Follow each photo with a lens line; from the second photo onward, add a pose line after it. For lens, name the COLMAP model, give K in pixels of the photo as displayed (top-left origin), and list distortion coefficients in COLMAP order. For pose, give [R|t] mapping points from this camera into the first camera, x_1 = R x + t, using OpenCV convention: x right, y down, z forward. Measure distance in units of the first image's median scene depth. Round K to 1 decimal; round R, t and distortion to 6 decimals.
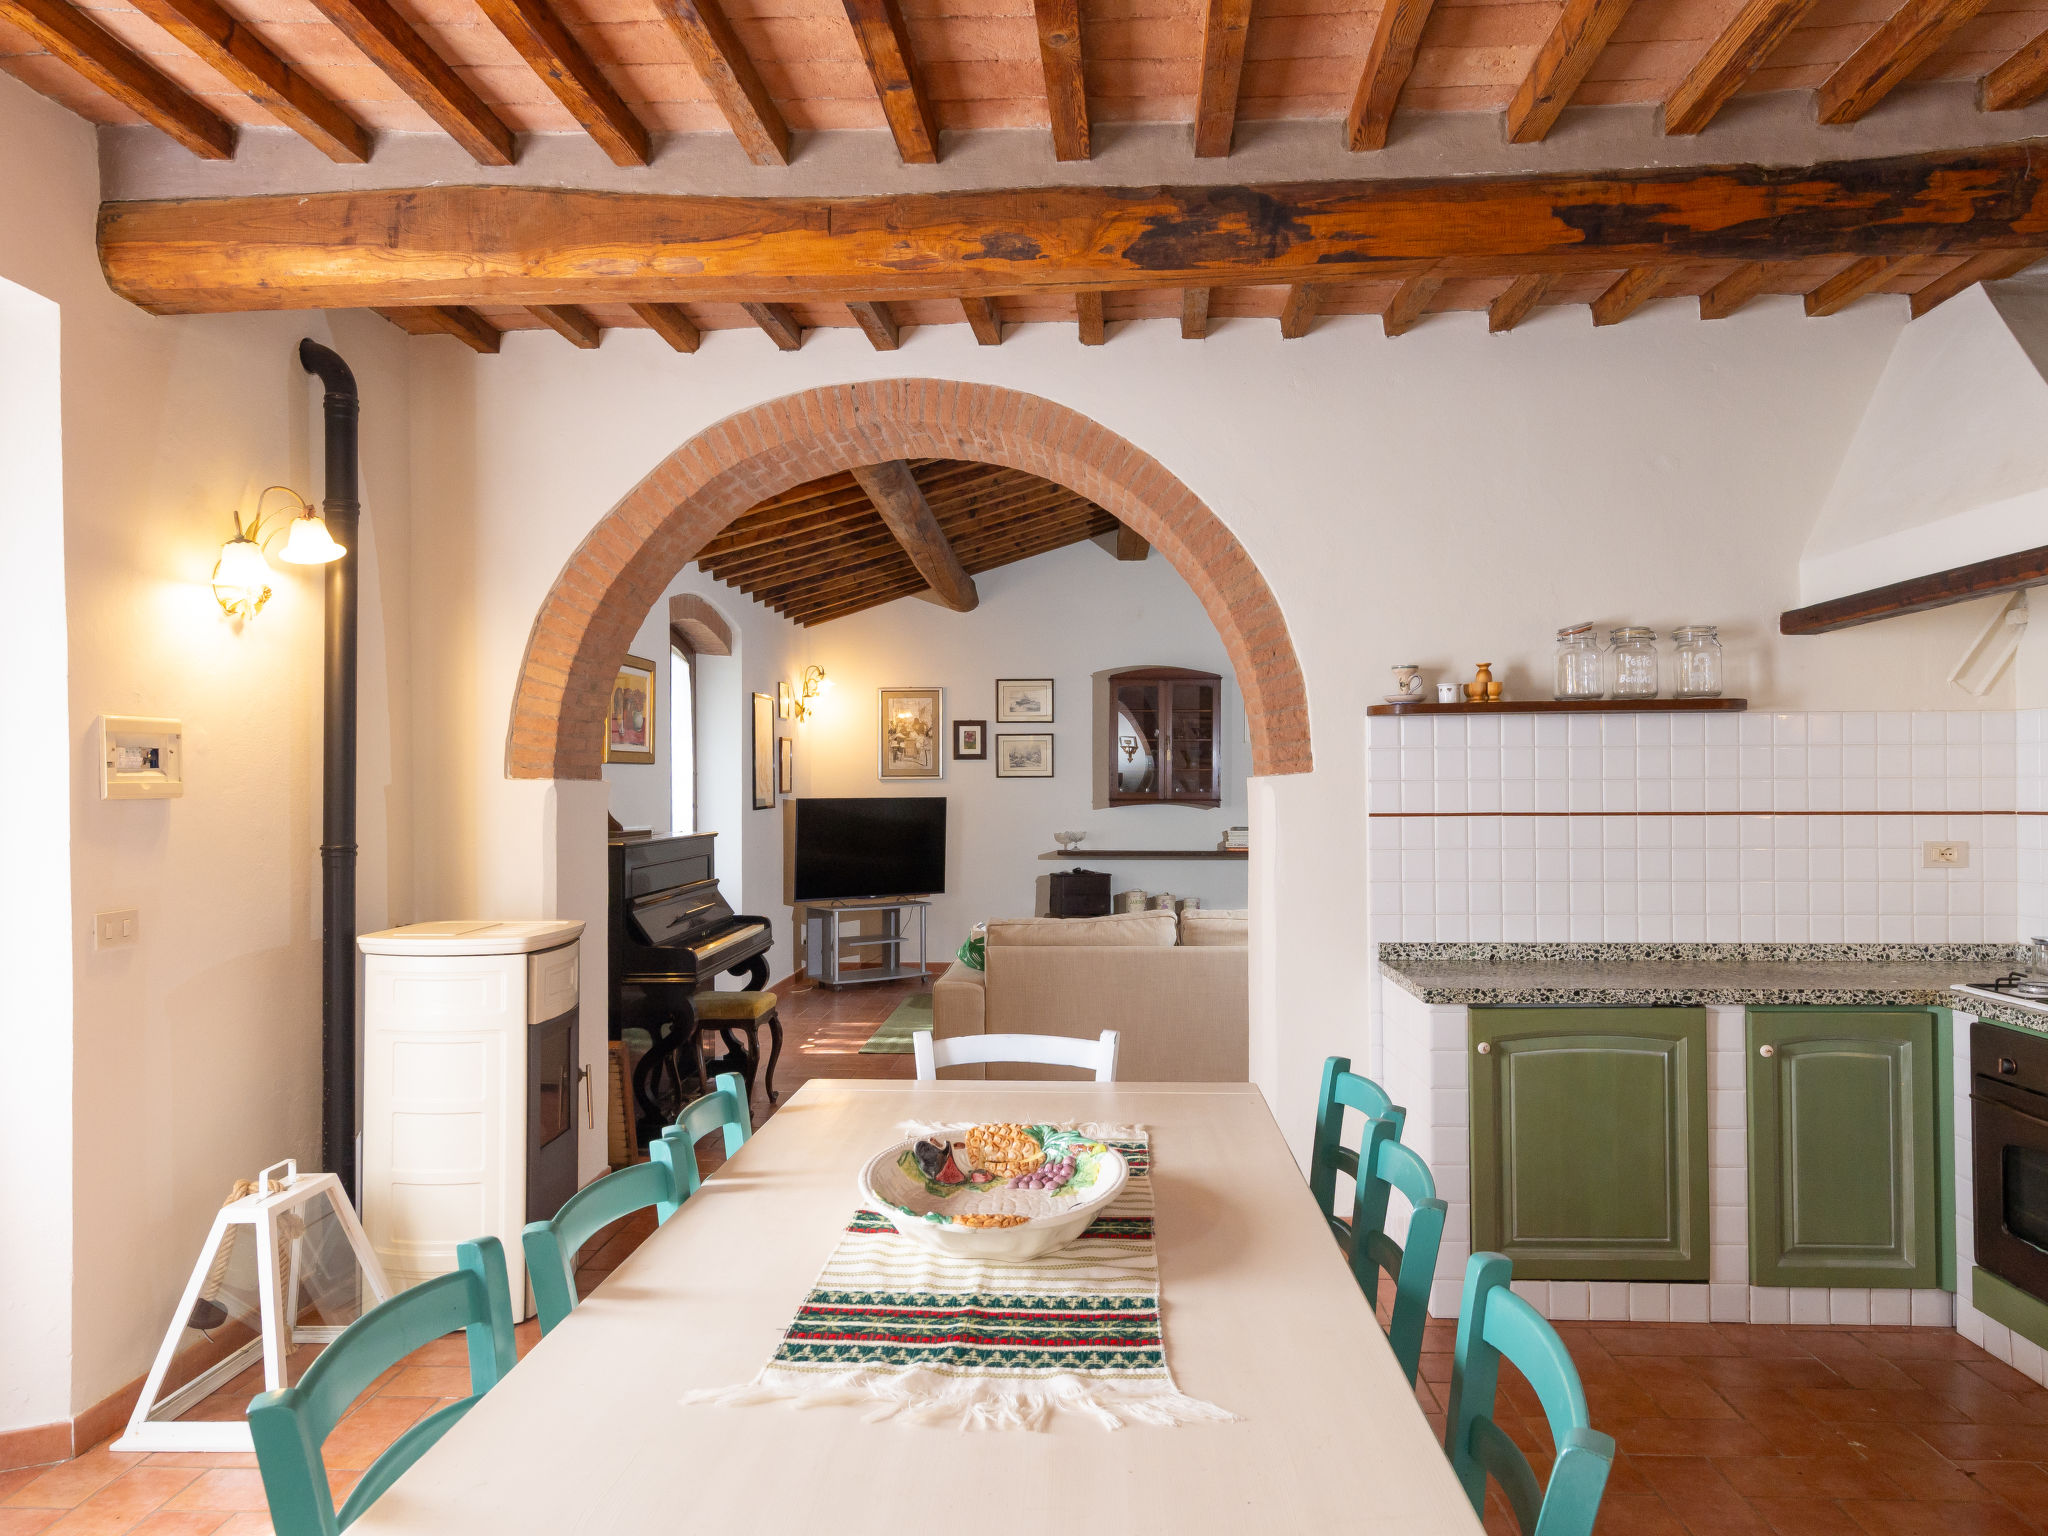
lens RADIAL K [[1324.4, 0, 1031.5], [0, 1324.4, 779.7], [0, 0, 1]] dist [0.003211, -0.000666]
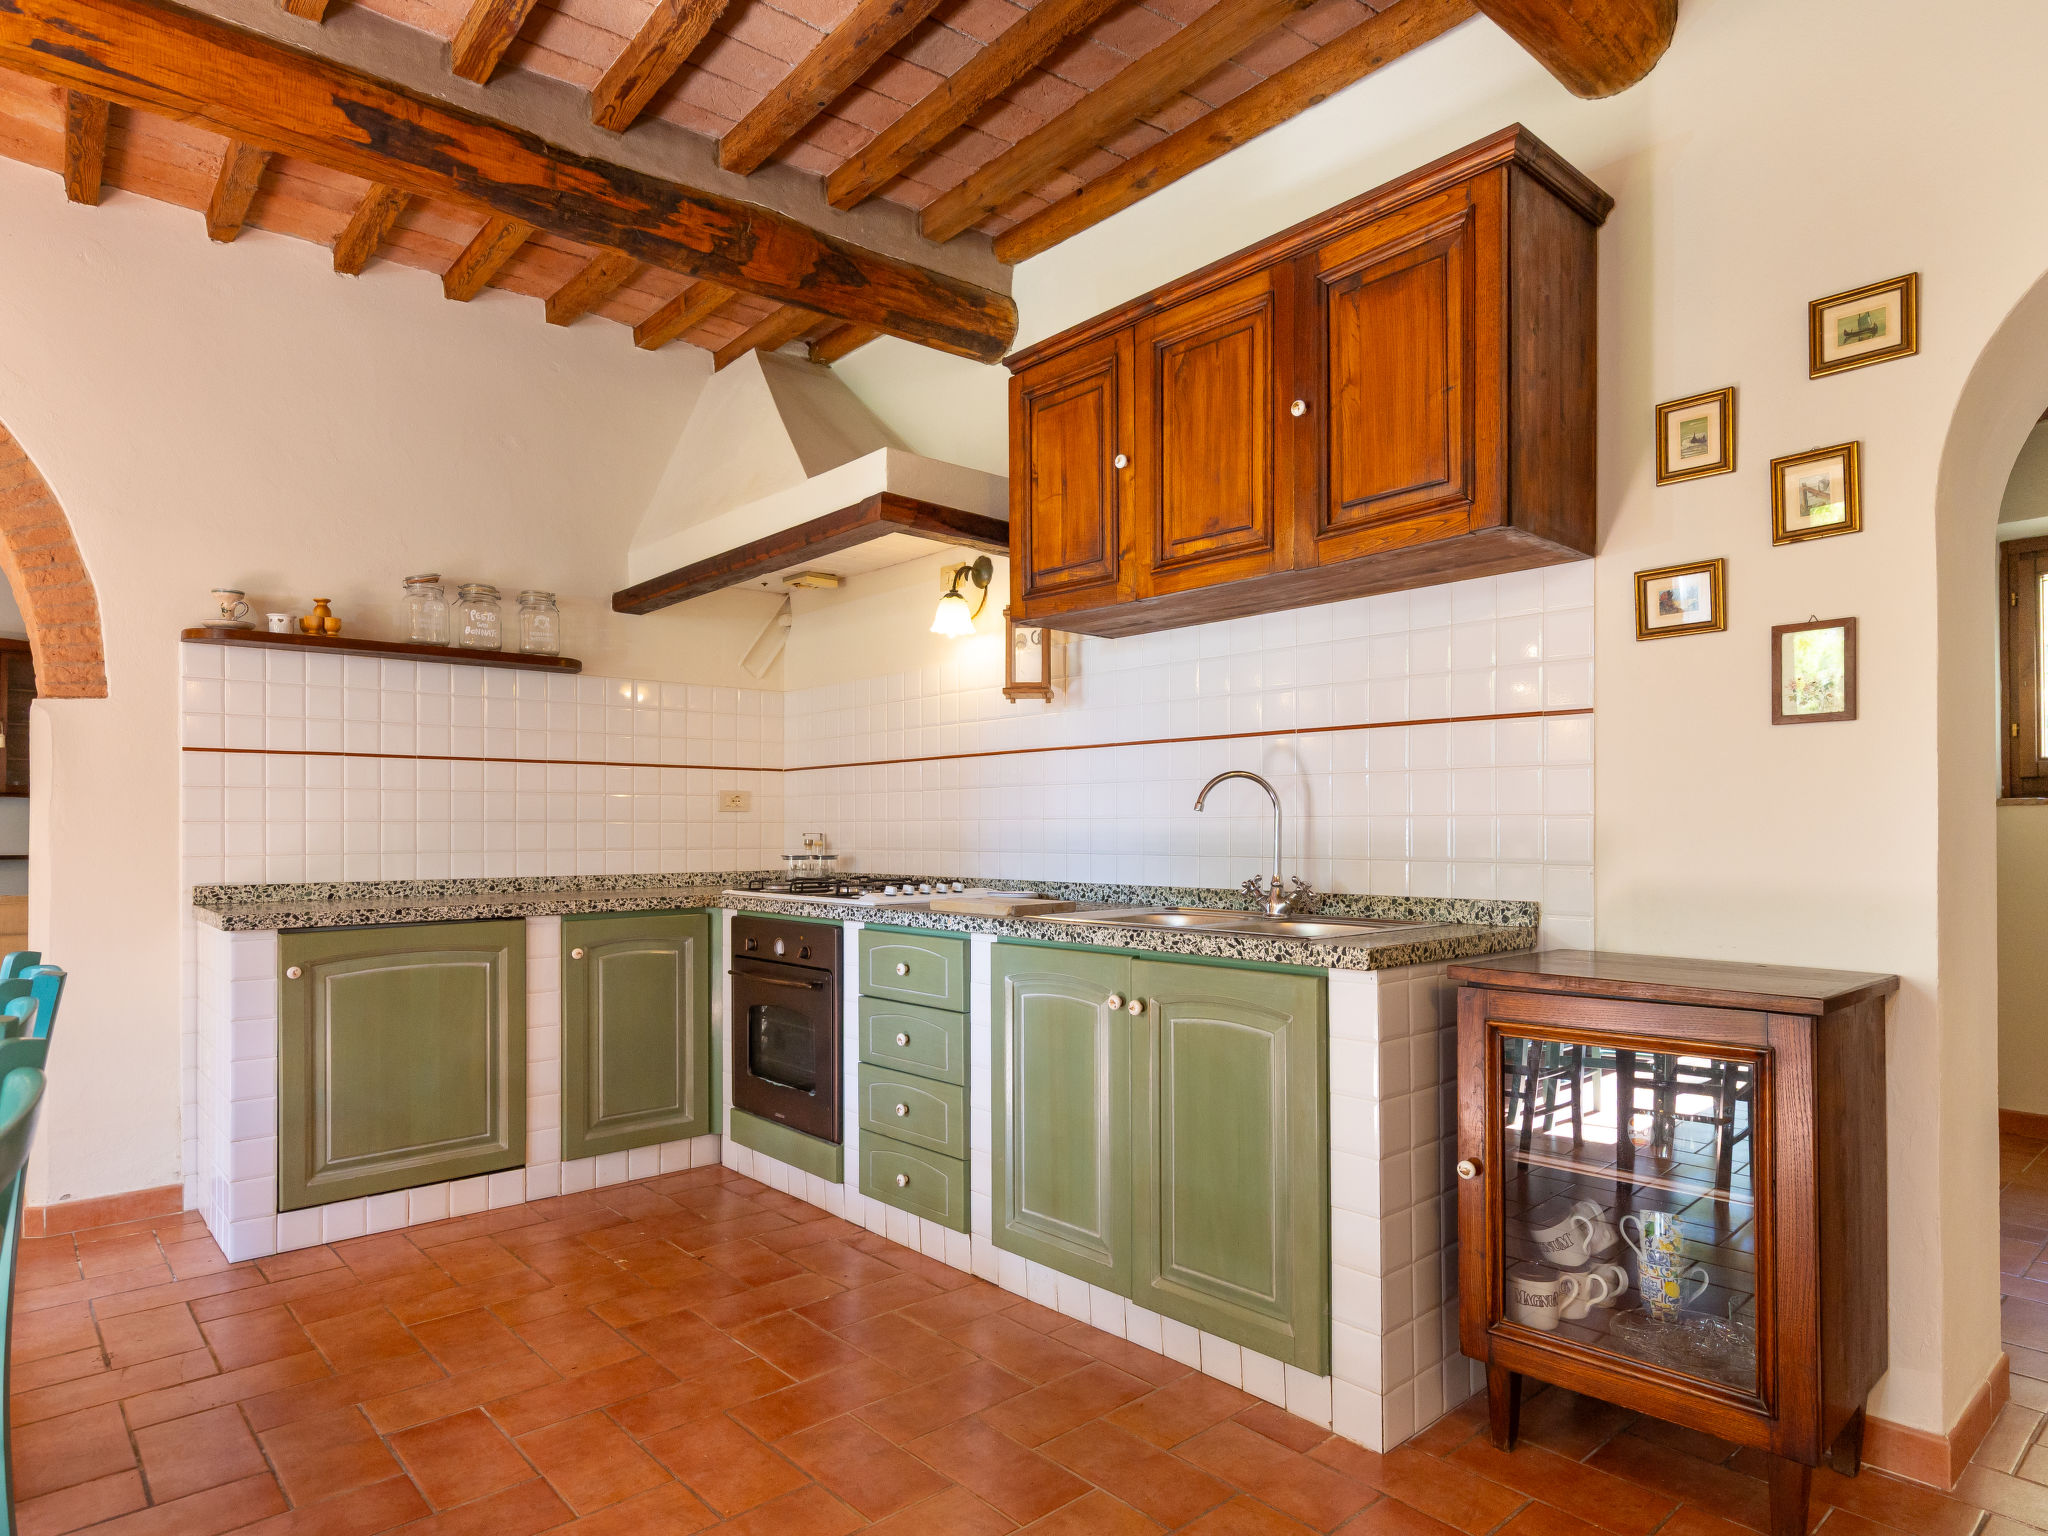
lens RADIAL K [[1188.0, 0, 1030.7], [0, 1188.0, 817.5], [0, 0, 1]] dist [0.004515, 0.001263]
pose [[0.713213, 0.007644, 0.700906, 0.112465], [-0.004830, 0.999970, -0.005990, 0.090755], [-0.700931, 0.000887, 0.713229, -0.006229]]
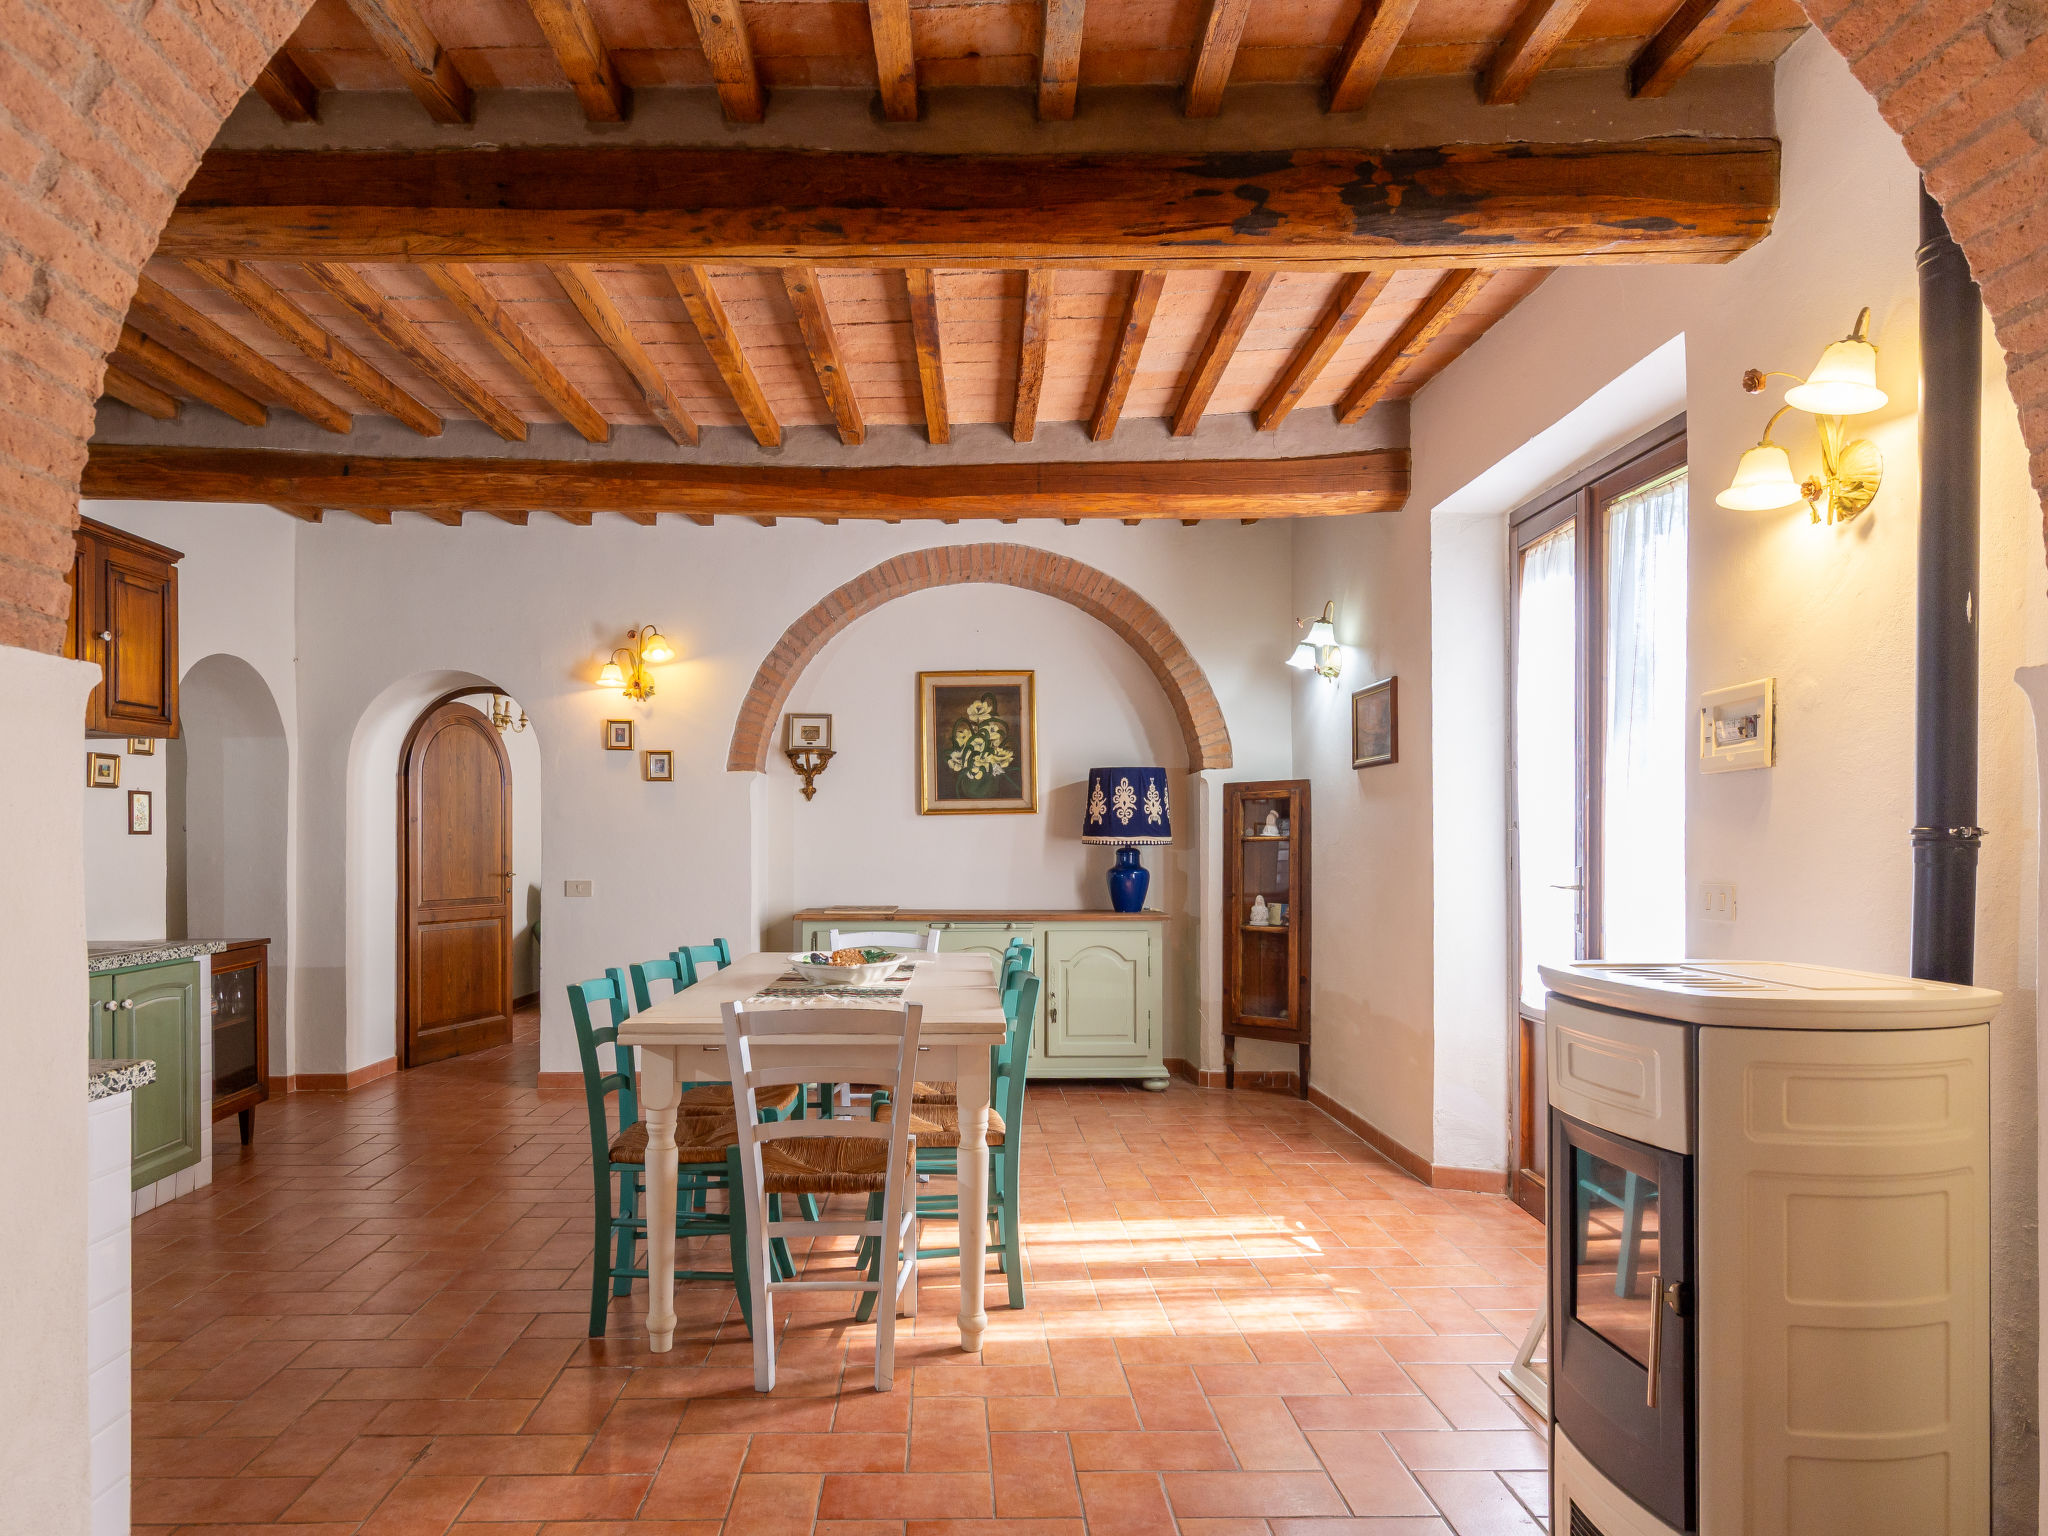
lens RADIAL K [[1201.8, 0, 979.8], [0, 1201.8, 821.1], [0, 0, 1]] dist [0.000827, 0.000700]
pose [[-0.997377, 0.008011, -0.071940, -0.056252], [0.009529, 0.999739, -0.020778, 0.059974], [0.071755, -0.021409, -0.997193, 1.608228]]
